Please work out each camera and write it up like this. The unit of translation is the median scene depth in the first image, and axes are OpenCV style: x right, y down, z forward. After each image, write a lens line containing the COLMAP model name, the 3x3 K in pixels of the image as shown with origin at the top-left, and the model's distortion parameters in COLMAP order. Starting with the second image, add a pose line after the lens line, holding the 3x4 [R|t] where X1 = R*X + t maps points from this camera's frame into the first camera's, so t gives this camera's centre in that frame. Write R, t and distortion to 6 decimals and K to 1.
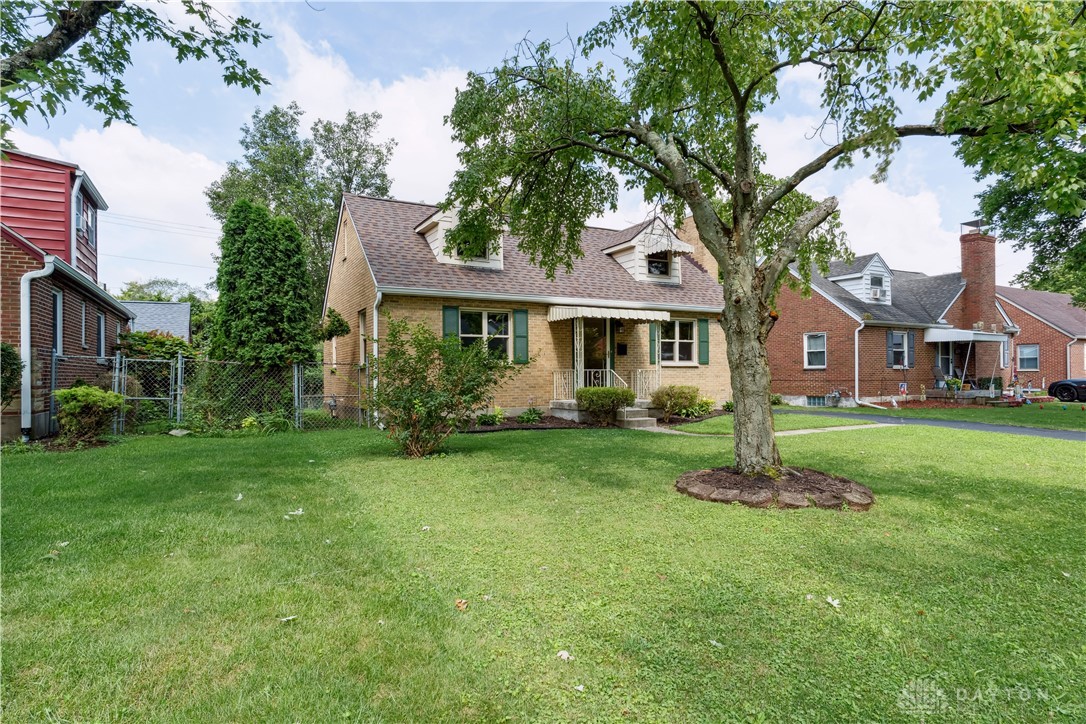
lens RADIAL K [[608.7, 0, 539.8], [0, 608.7, 367.4], [0, 0, 1]] dist [-0.003743, 0.002654]
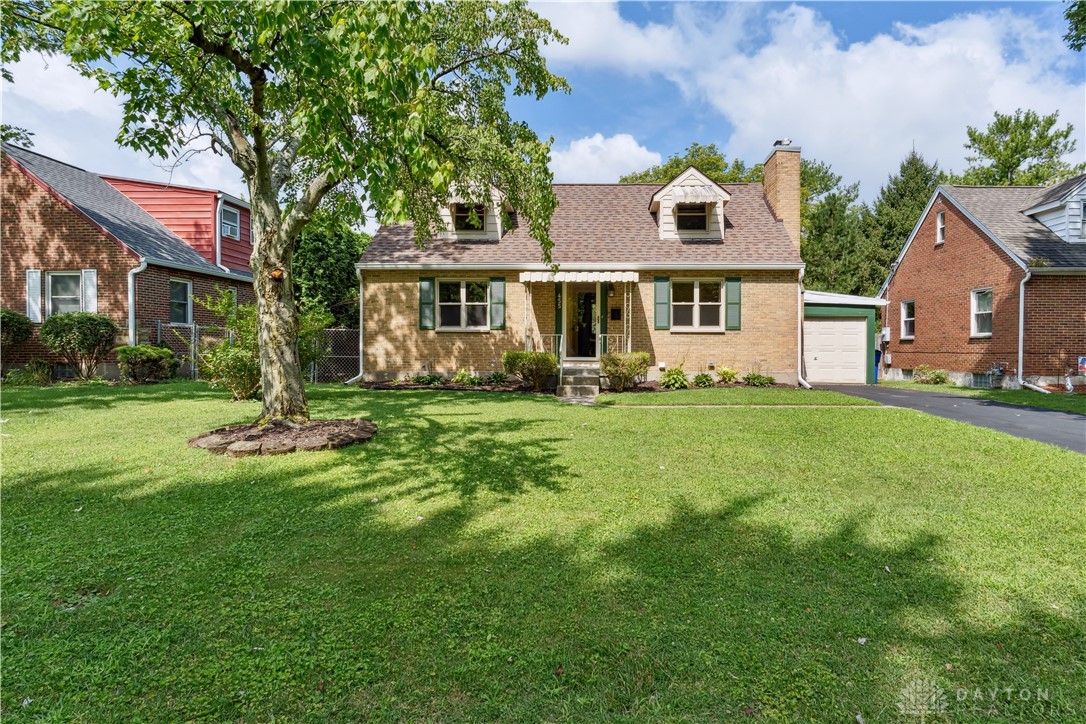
lens RADIAL K [[608.7, 0, 544.3], [0, 608.7, 357.2], [0, 0, 1]] dist [-0.003743, 0.002654]
pose [[0.861553, 0.021012, -0.507233, 0.487099], [-0.004322, 0.999410, 0.034060, 0.005678], [0.507650, -0.027152, 0.861136, 0.112419]]
